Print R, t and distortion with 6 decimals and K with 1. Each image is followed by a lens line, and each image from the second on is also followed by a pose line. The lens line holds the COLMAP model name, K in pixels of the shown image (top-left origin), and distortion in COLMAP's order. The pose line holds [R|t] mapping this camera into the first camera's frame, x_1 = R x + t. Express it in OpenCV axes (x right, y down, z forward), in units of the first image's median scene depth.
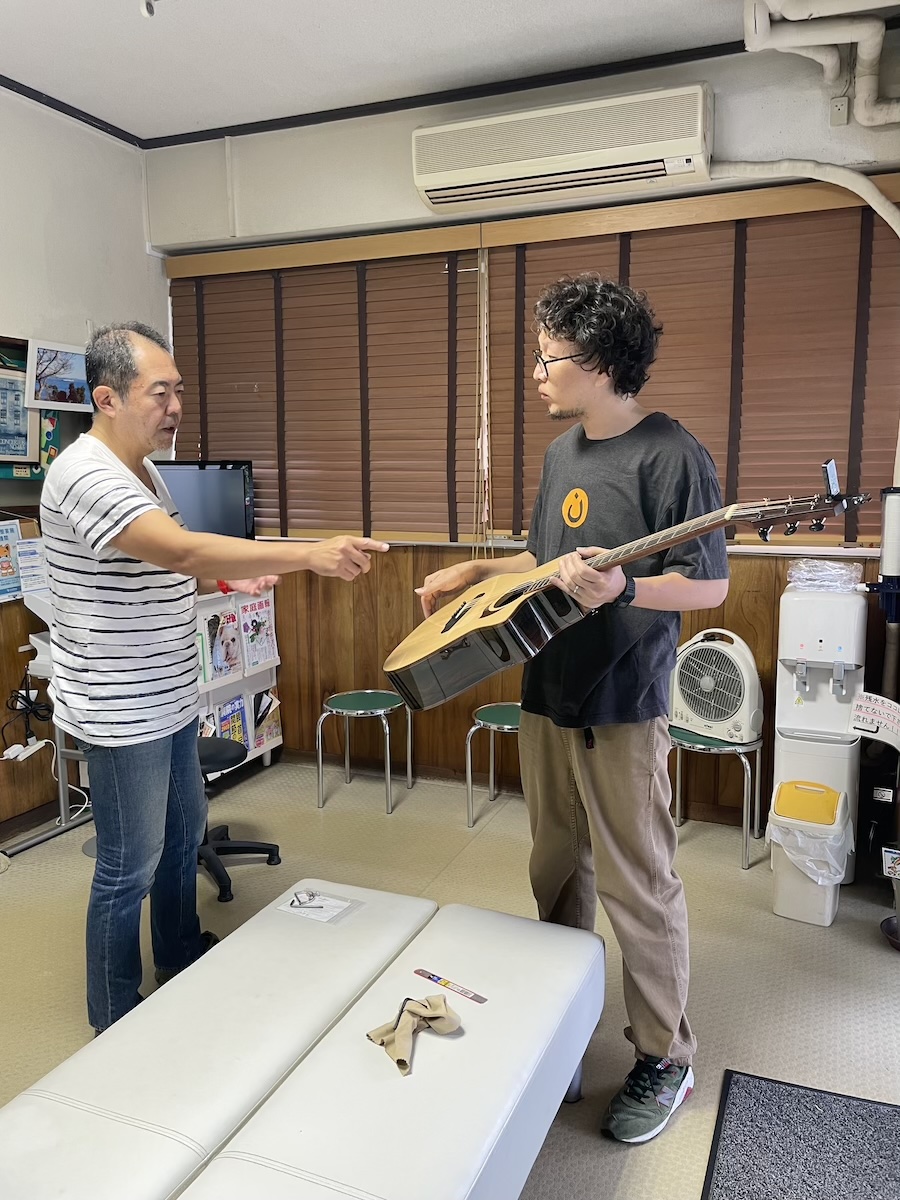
lens RADIAL K [[938.4, 0, 453.0], [0, 938.4, 585.9], [0, 0, 1]] dist [0.100580, -0.132770]
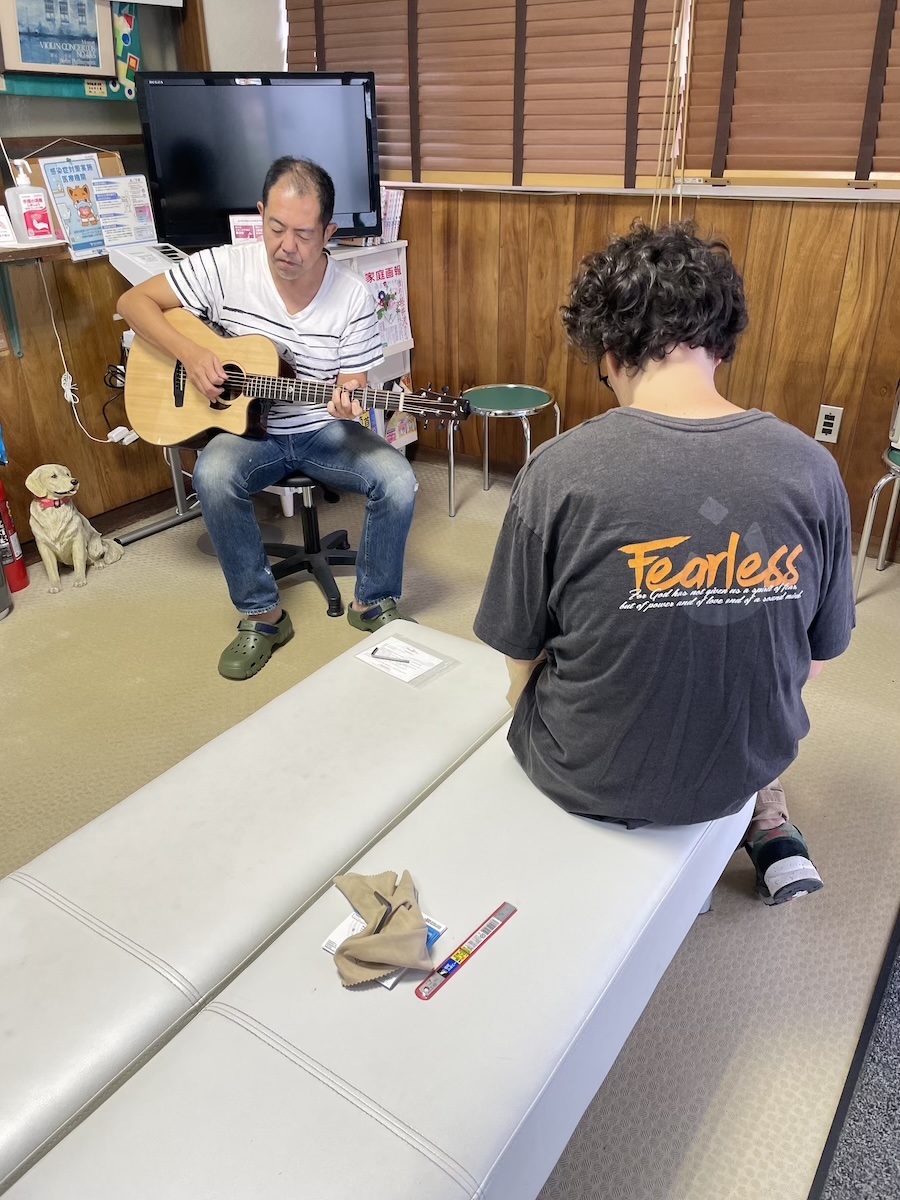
lens RADIAL K [[938.4, 0, 453.0], [0, 938.4, 585.9], [0, 0, 1]] dist [0.100580, -0.132770]
pose [[0.981093, 0.081409, -0.175579, 0.020946], [-0.019437, 0.944085, 0.329128, 0.005162], [0.192556, -0.319493, 0.927818, 0.154784]]
